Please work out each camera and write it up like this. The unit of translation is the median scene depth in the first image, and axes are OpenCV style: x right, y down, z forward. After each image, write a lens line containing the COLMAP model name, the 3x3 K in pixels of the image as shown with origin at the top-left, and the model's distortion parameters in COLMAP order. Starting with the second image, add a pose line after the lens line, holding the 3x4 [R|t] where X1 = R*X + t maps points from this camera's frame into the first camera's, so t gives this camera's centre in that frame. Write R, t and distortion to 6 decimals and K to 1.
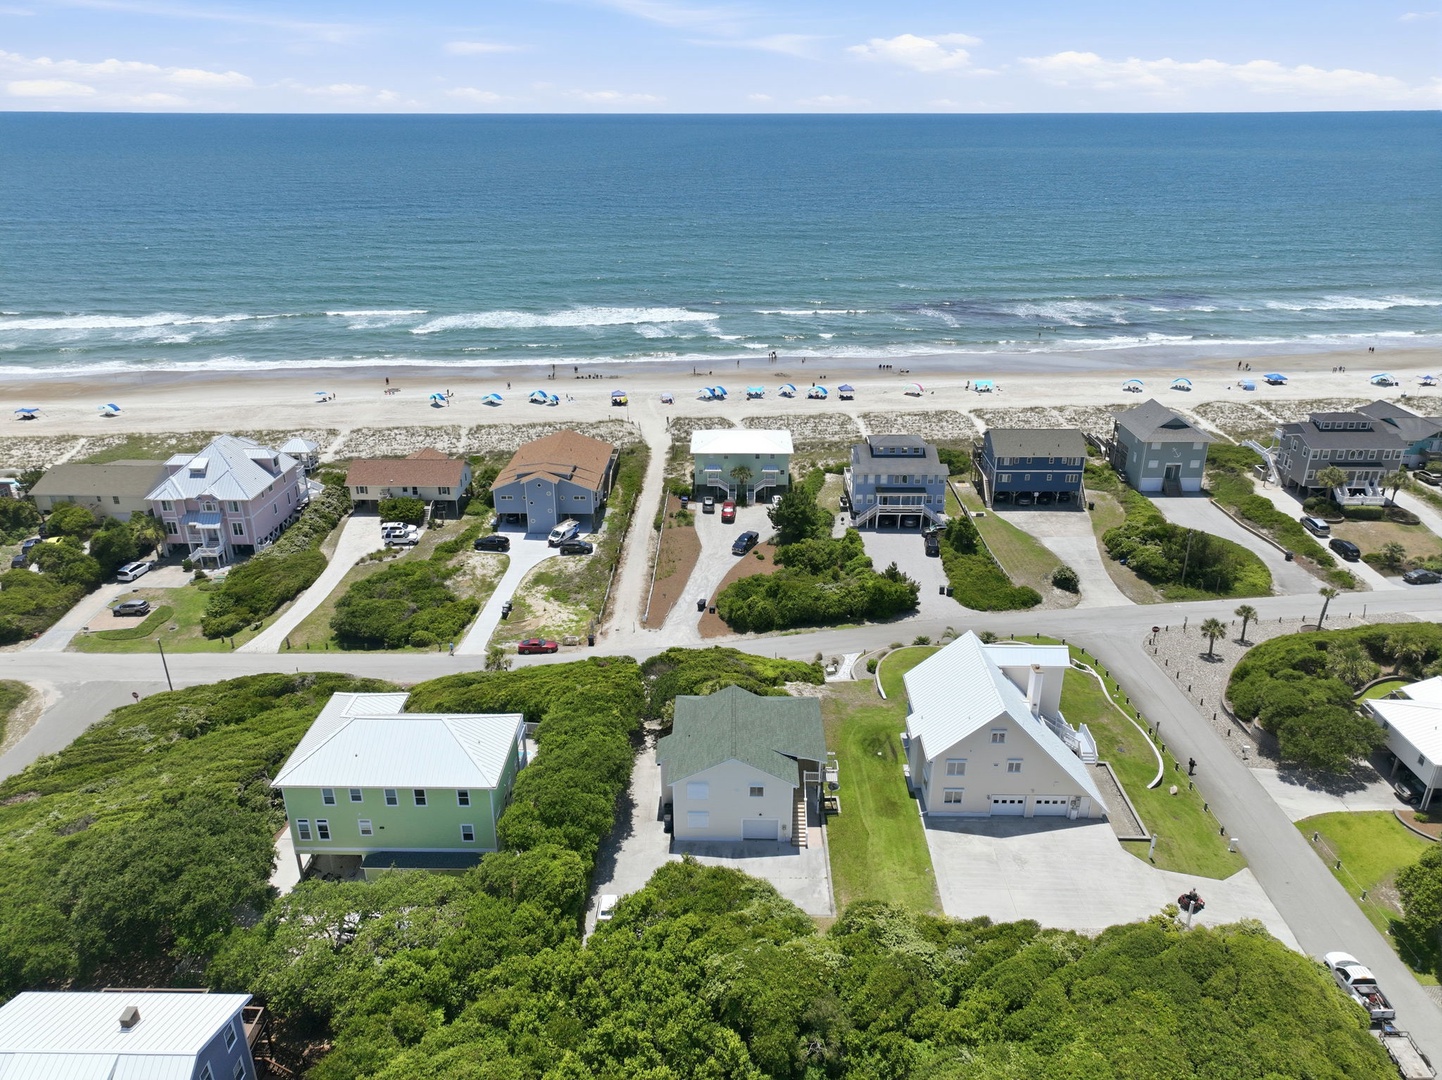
lens RADIAL K [[1011.9, 0, 721.0], [0, 1011.9, 540.0], [0, 0, 1]] dist [0.003315, 0.008669]
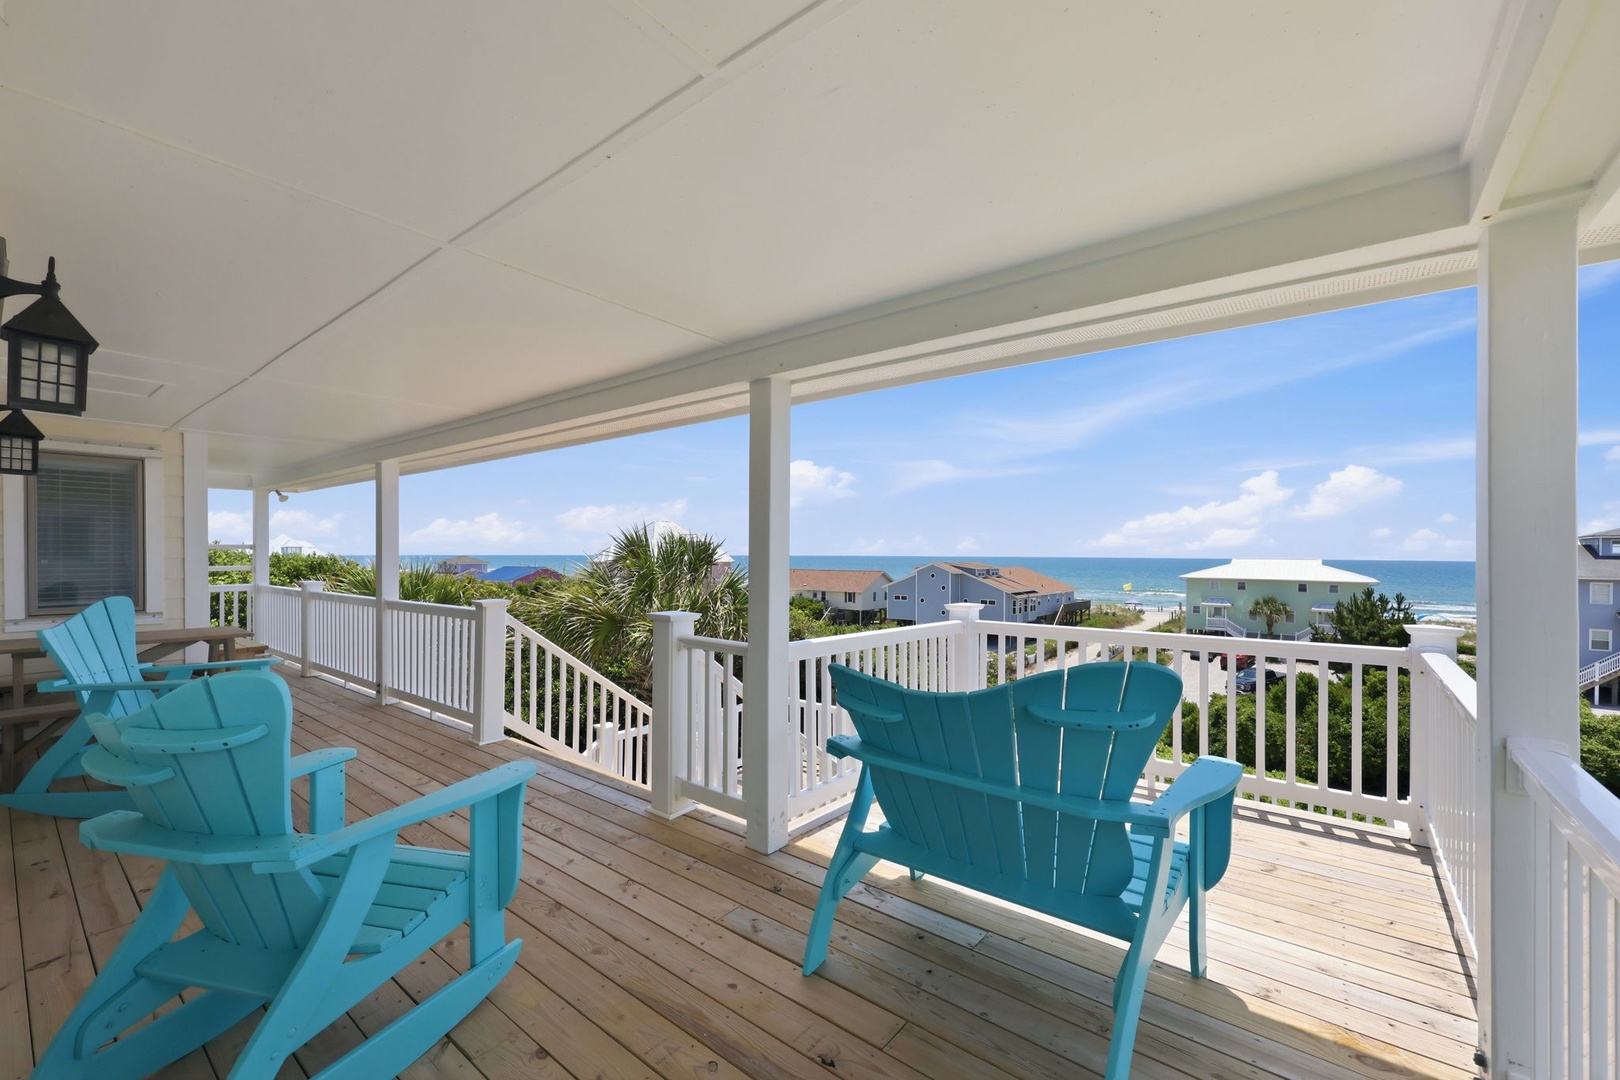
lens RADIAL K [[664.8, 0, 812.4], [0, 664.8, 552.6], [0, 0, 1]] dist [0.005986, 0.000212]
pose [[0.792299, 0.007624, -0.610085, 0.054362], [-0.247632, 0.917879, -0.310122, 0.112172], [0.557621, 0.396786, 0.729123, 0.611059]]
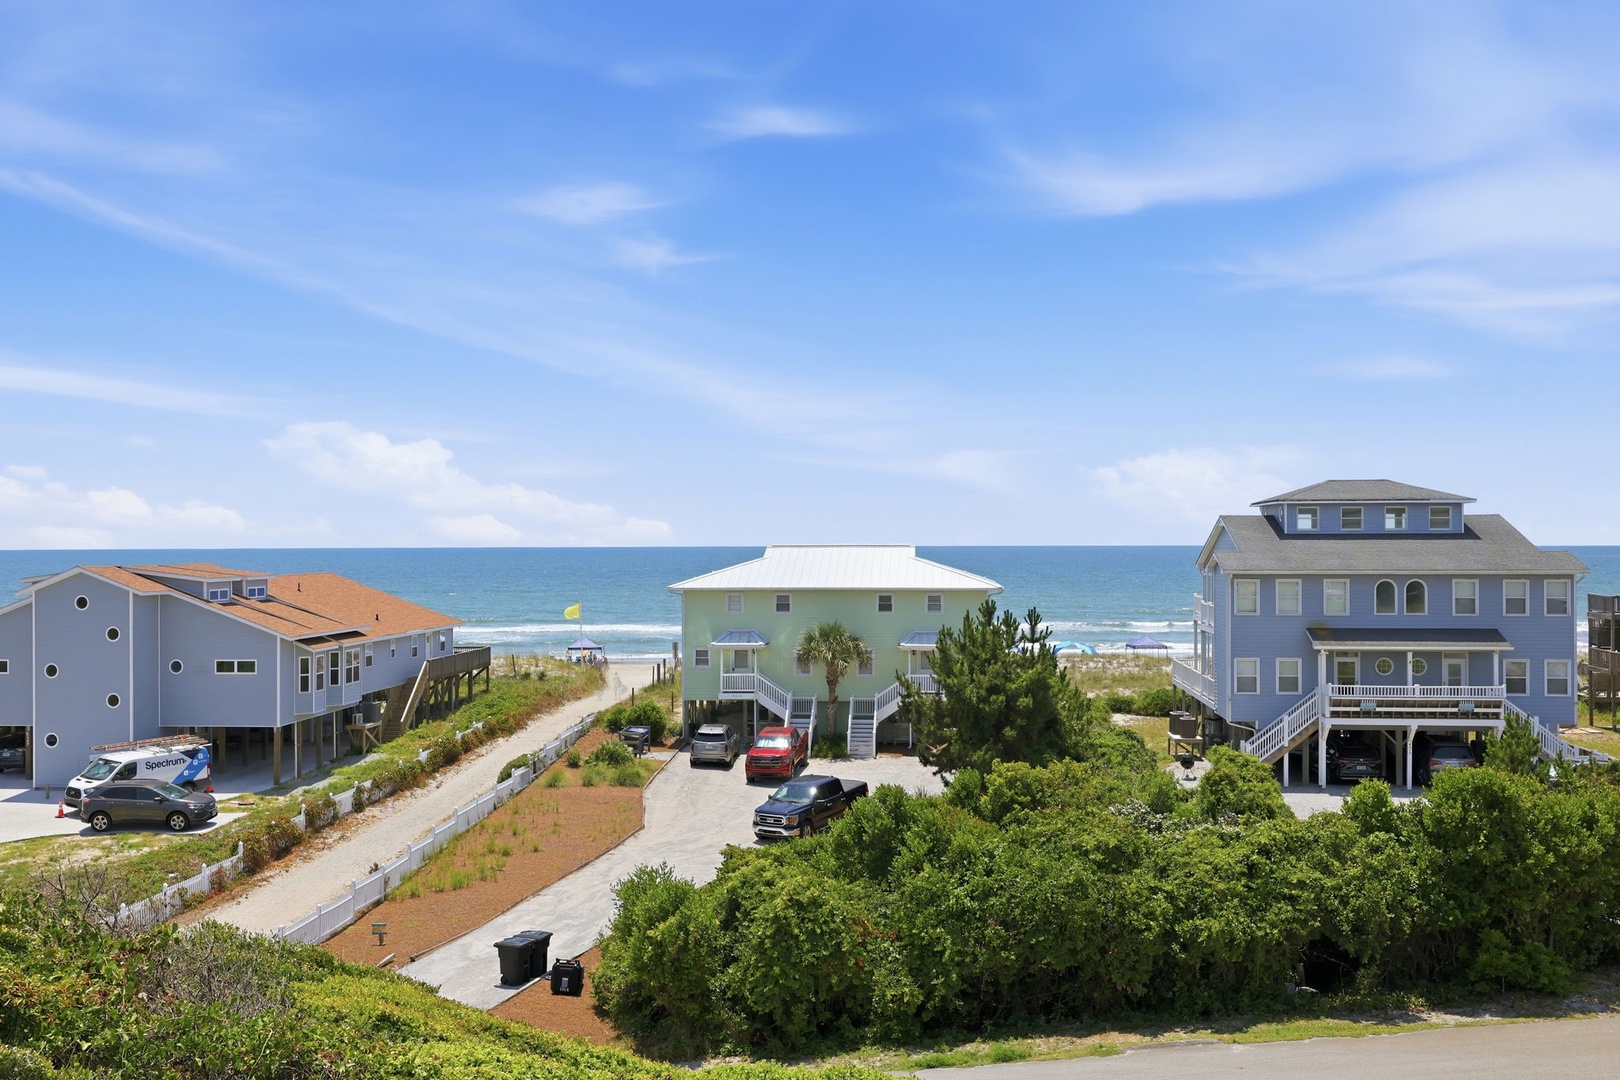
lens RADIAL K [[1574.8, 0, 810.0], [0, 1574.8, 540.0], [0, 0, 1]] dist [0.013750, 0.003677]
pose [[0.997520, -0.002106, -0.070346, 0.054003], [-0.025686, 0.919706, -0.391766, 0.100627], [0.065523, 0.392602, 0.917372, 0.638537]]
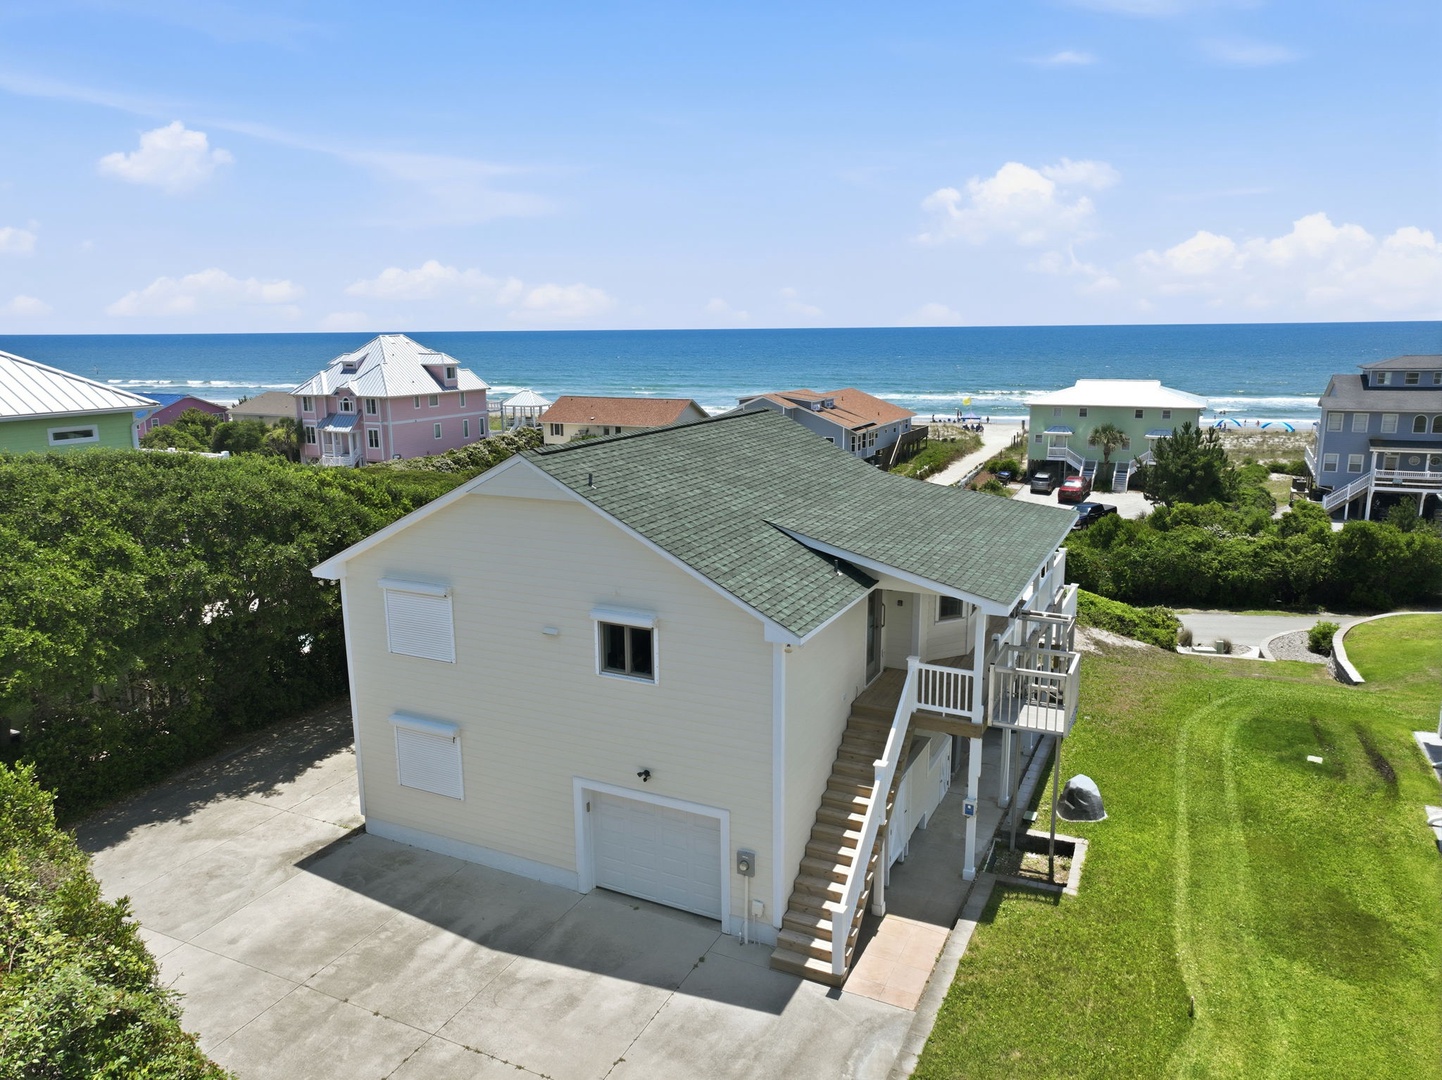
lens RADIAL K [[1011.9, 0, 721.0], [0, 1011.9, 540.0], [0, 0, 1]] dist [0.003315, 0.008669]
pose [[0.905200, 0.078645, -0.417645, 0.078462], [-0.157004, 0.975091, -0.156673, 0.140668], [0.394921, 0.207393, 0.895000, 0.443578]]
